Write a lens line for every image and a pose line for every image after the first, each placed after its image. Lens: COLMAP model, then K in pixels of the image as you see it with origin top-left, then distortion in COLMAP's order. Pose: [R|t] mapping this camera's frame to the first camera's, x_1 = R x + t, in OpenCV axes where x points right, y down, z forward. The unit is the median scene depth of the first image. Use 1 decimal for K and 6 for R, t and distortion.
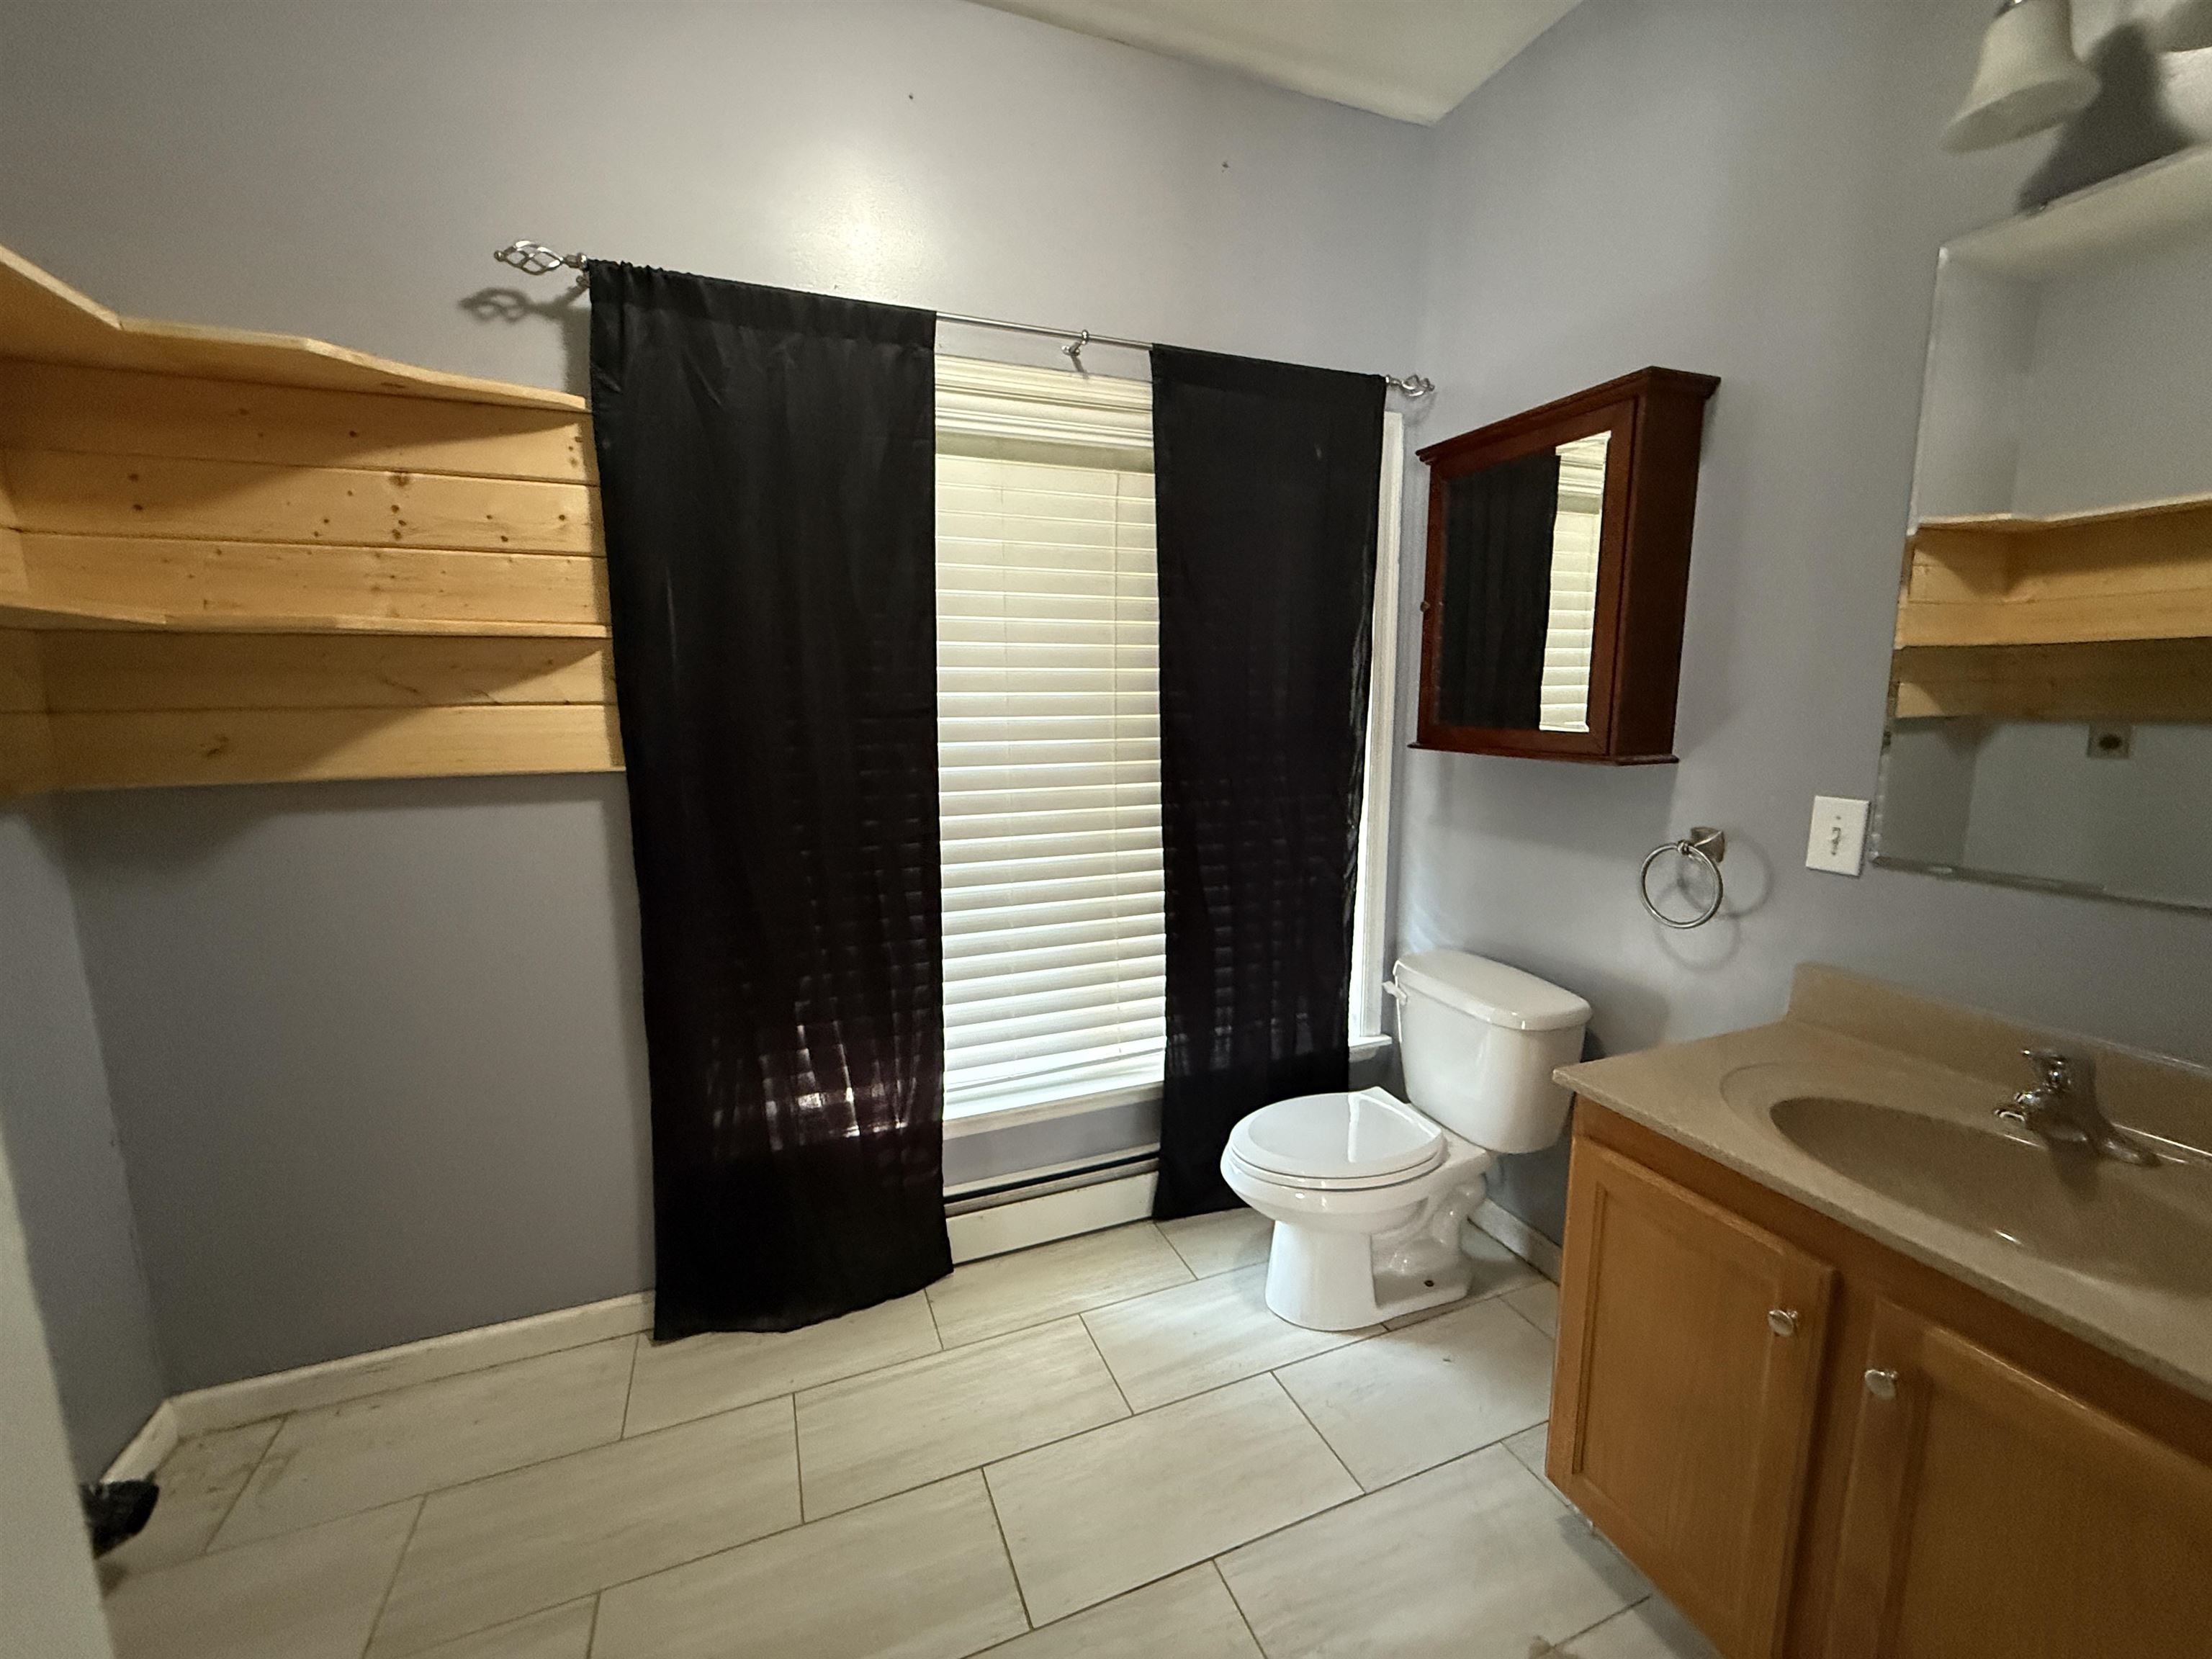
lens RADIAL K [[882.9, 0, 1098.2], [0, 882.9, 829.9], [0, 0, 1]] dist [-0.003208, 0.001785]
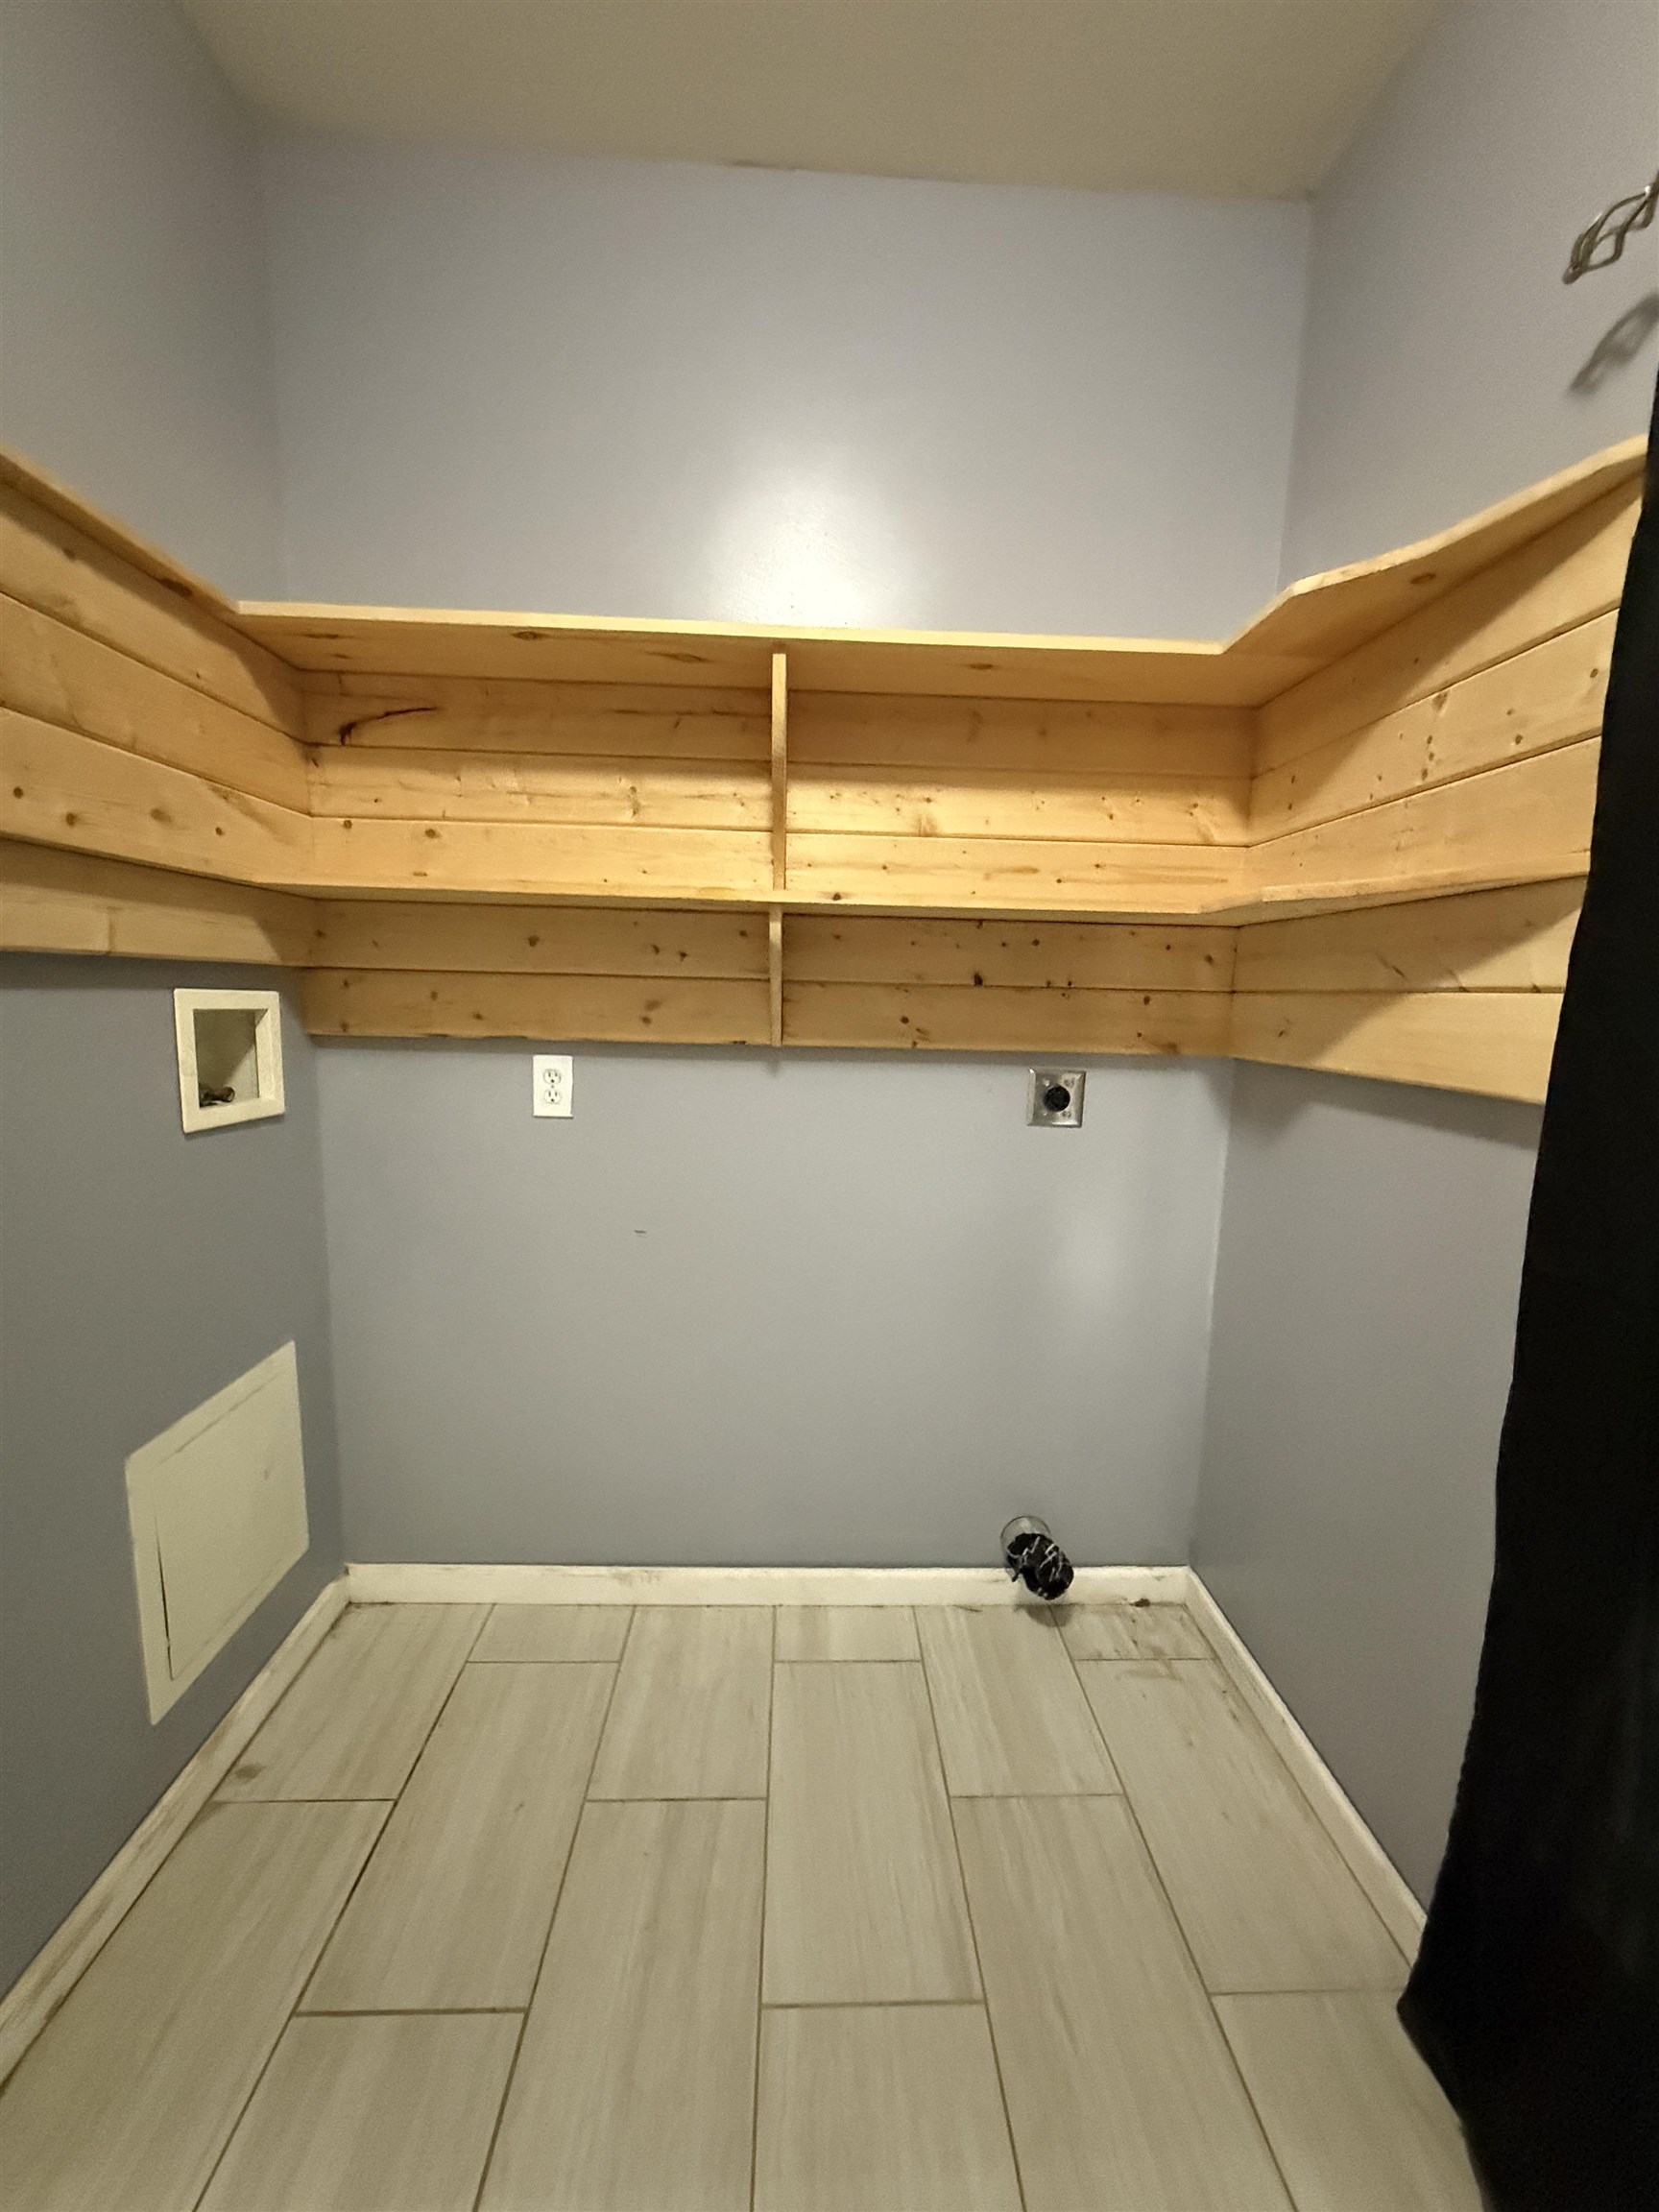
lens RADIAL K [[882.9, 0, 816.6], [0, 882.9, 1114.6], [0, 0, 1]] dist [-0.003208, 0.001785]
pose [[-0.335831, 0.132898, -0.932500, 0.158052], [-0.159946, 0.967573, 0.195499, -0.107458], [0.928243, 0.214804, -0.303684, 0.797492]]
